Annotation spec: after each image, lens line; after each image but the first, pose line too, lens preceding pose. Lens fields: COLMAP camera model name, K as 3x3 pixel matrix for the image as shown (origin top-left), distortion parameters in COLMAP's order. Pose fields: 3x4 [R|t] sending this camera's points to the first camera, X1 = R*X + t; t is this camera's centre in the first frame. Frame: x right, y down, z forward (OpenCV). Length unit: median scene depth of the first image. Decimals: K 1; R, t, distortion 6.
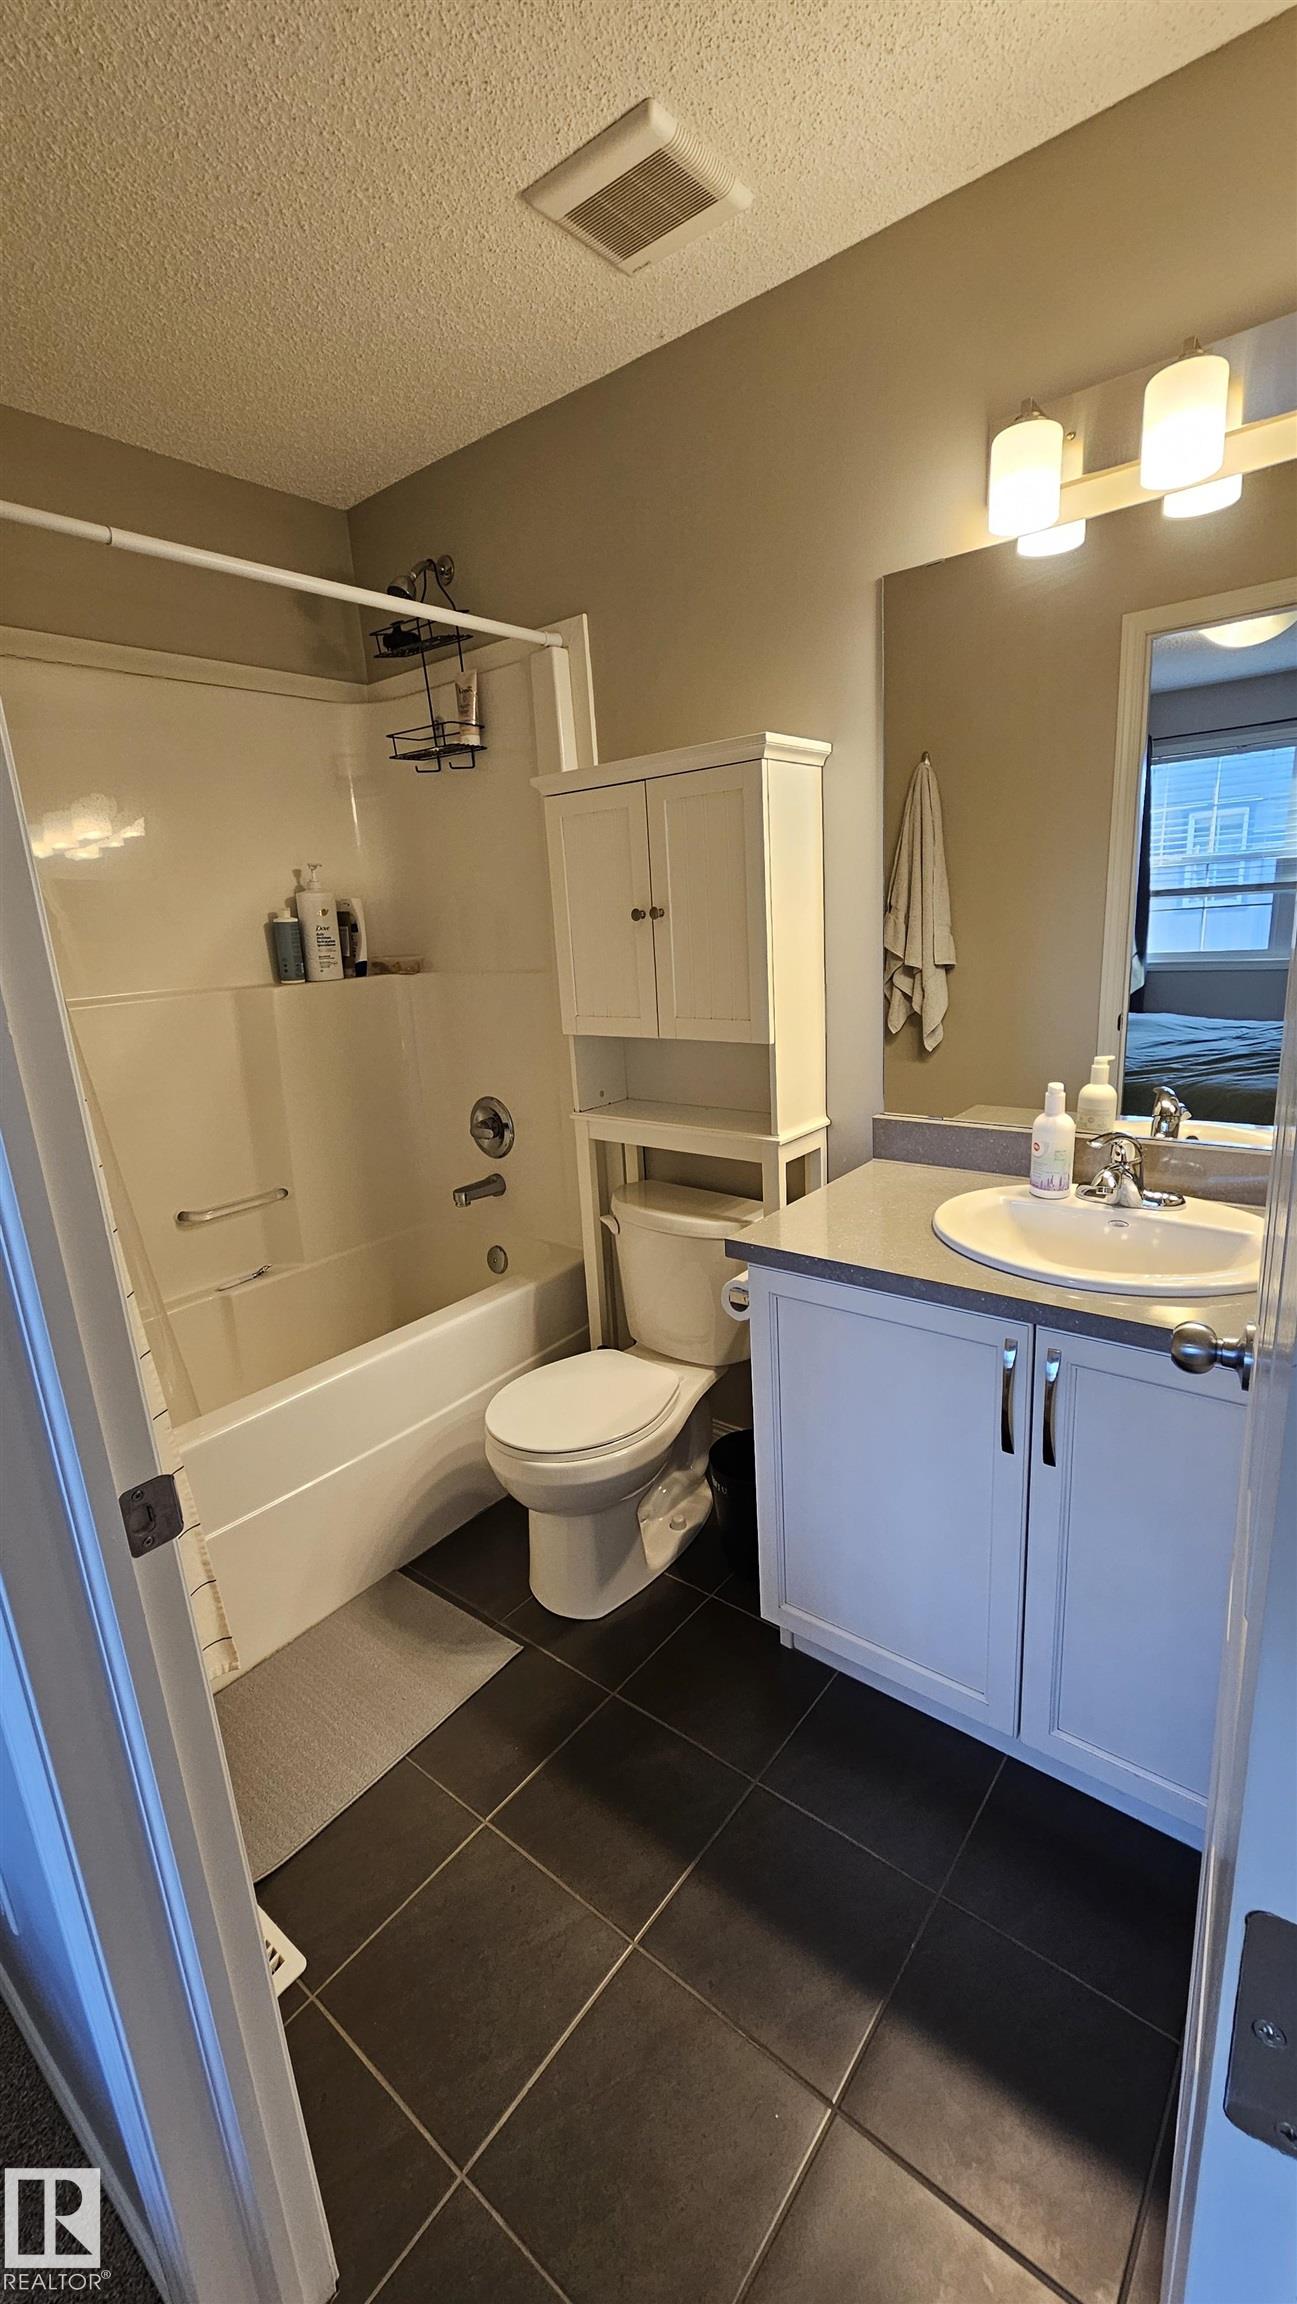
lens RADIAL K [[946.2, 0, 656.6], [0, 946.2, 1142.1], [0, 0, 1]] dist [-0.000142, -0.000310]
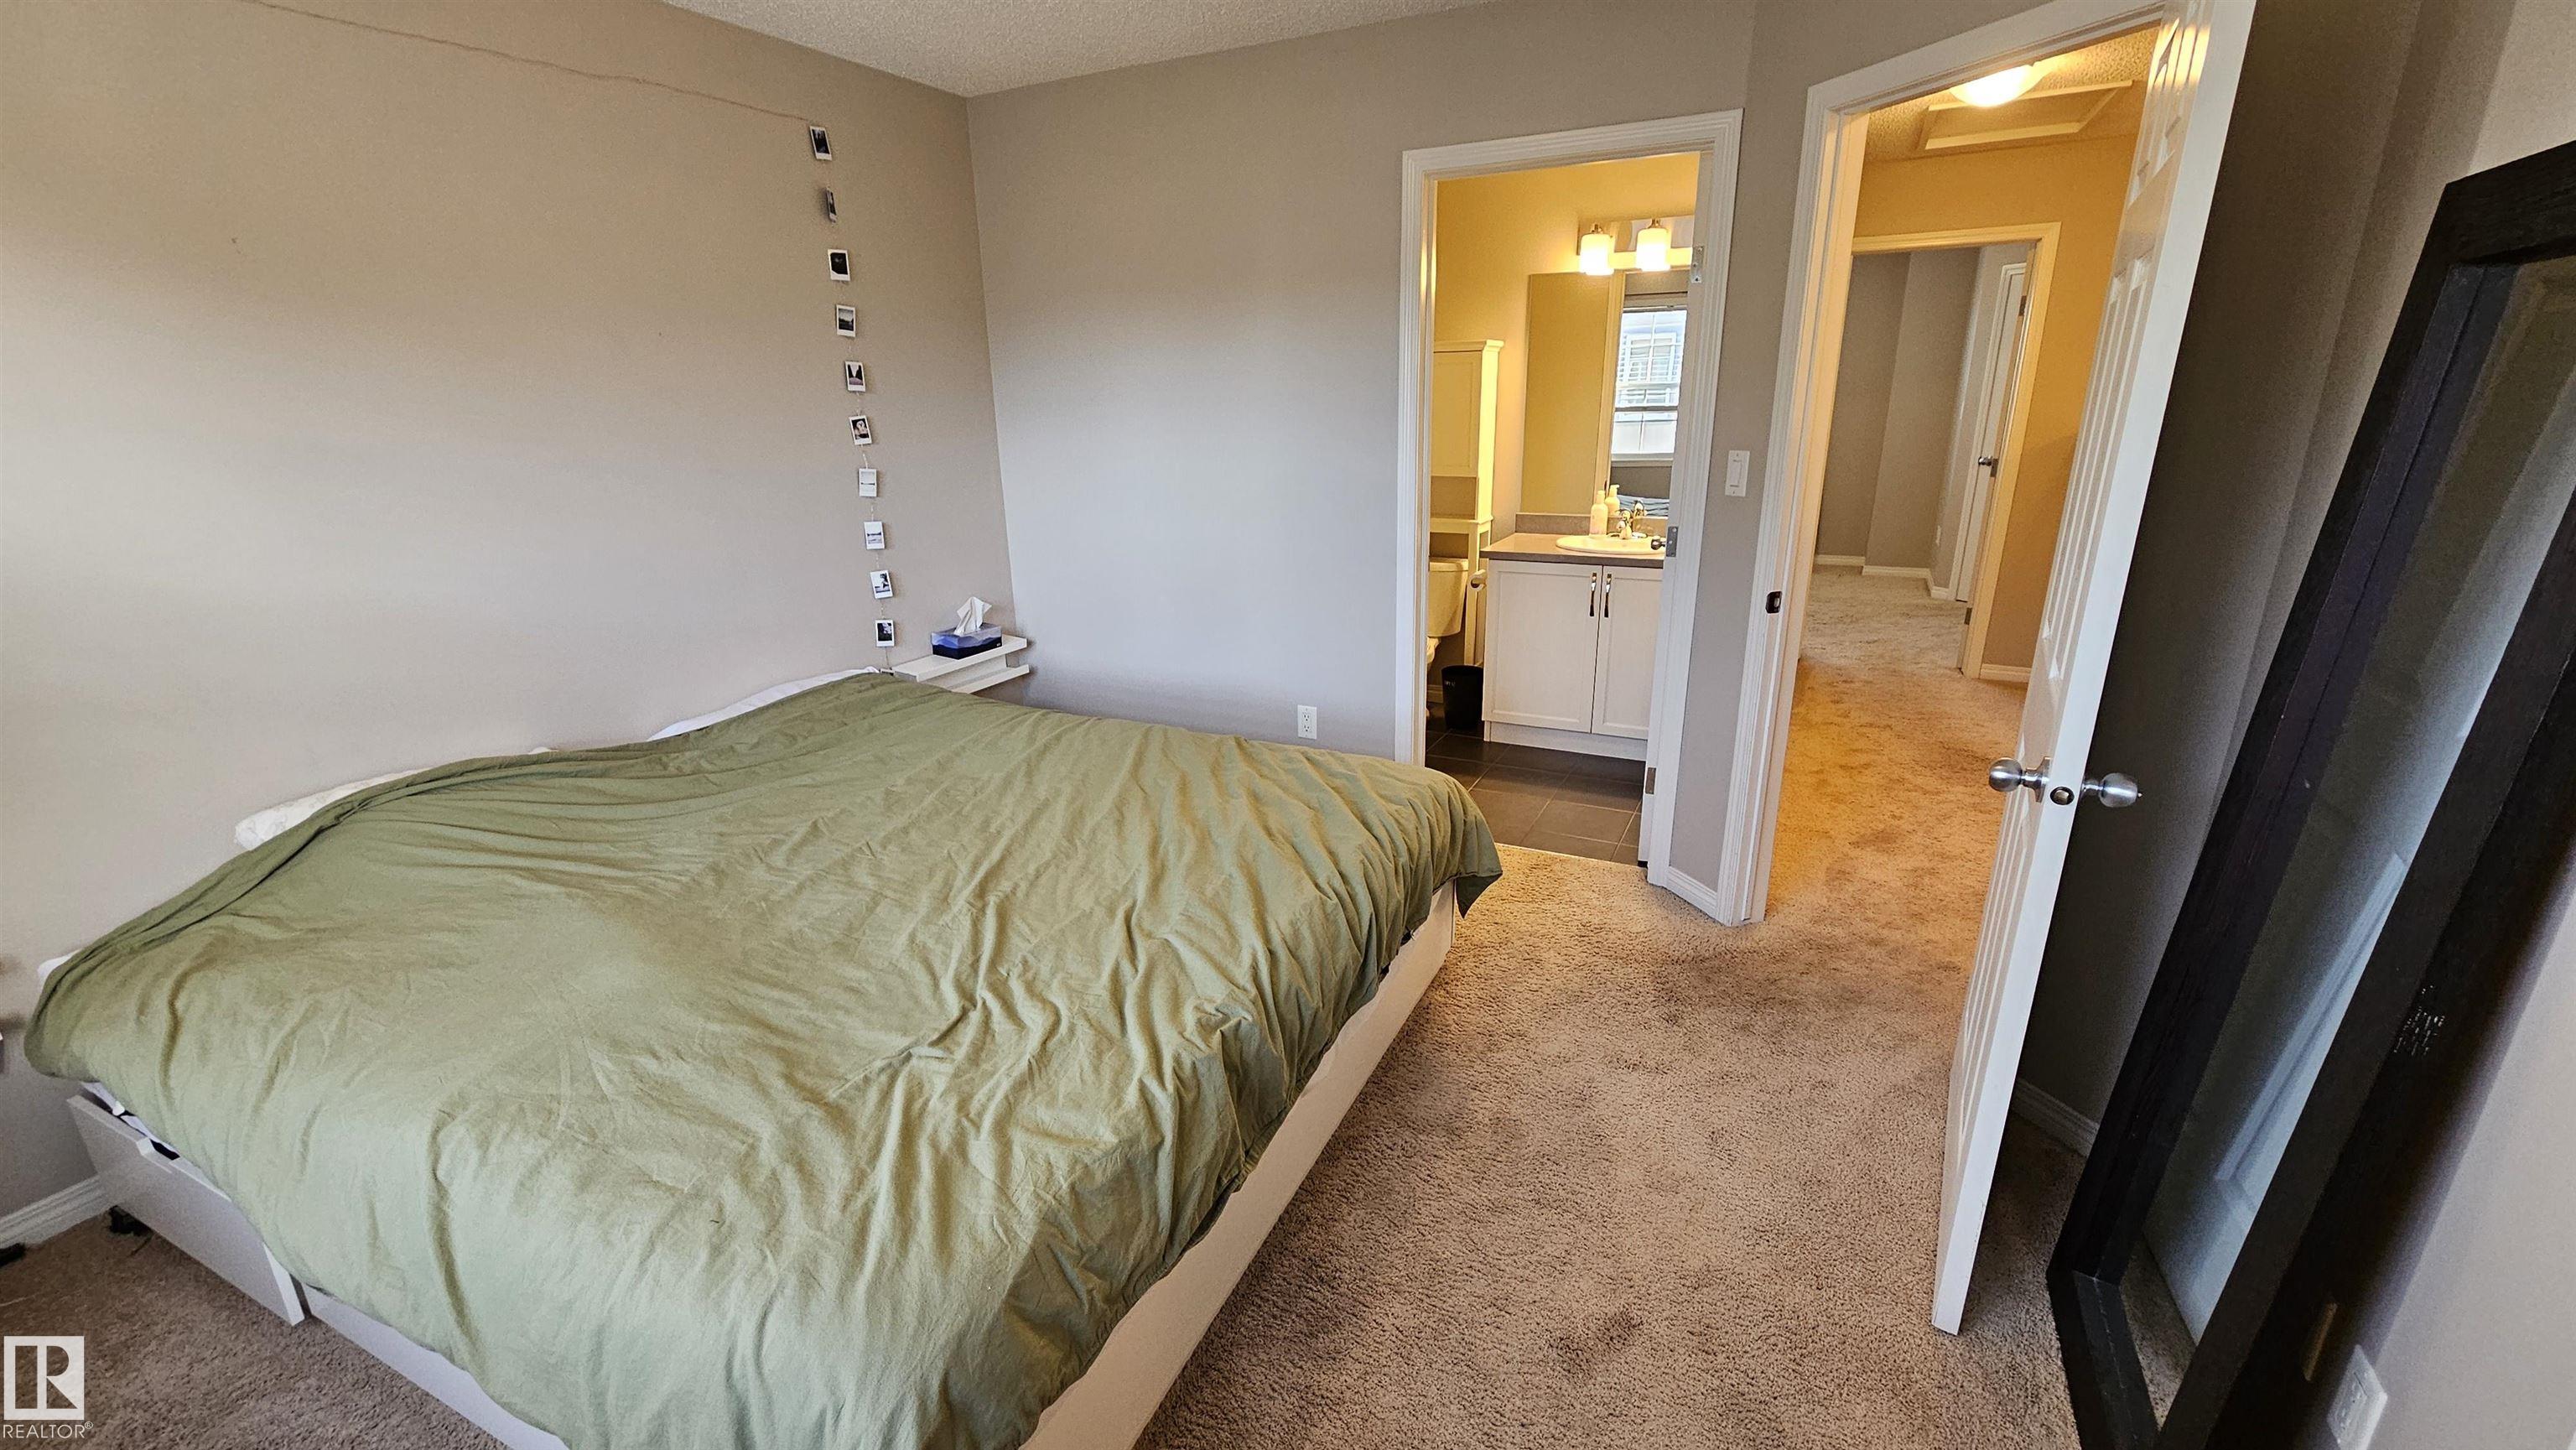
lens RADIAL K [[1057.9, 0, 1295.1], [0, 1057.9, 715.1], [0, 0, 1]] dist [-0.000142, -0.000310]
pose [[0.975920, -0.020422, 0.217170, -0.895435], [0.009361, 0.998612, 0.051840, 0.339966], [-0.217927, -0.048559, 0.974756, -1.433663]]
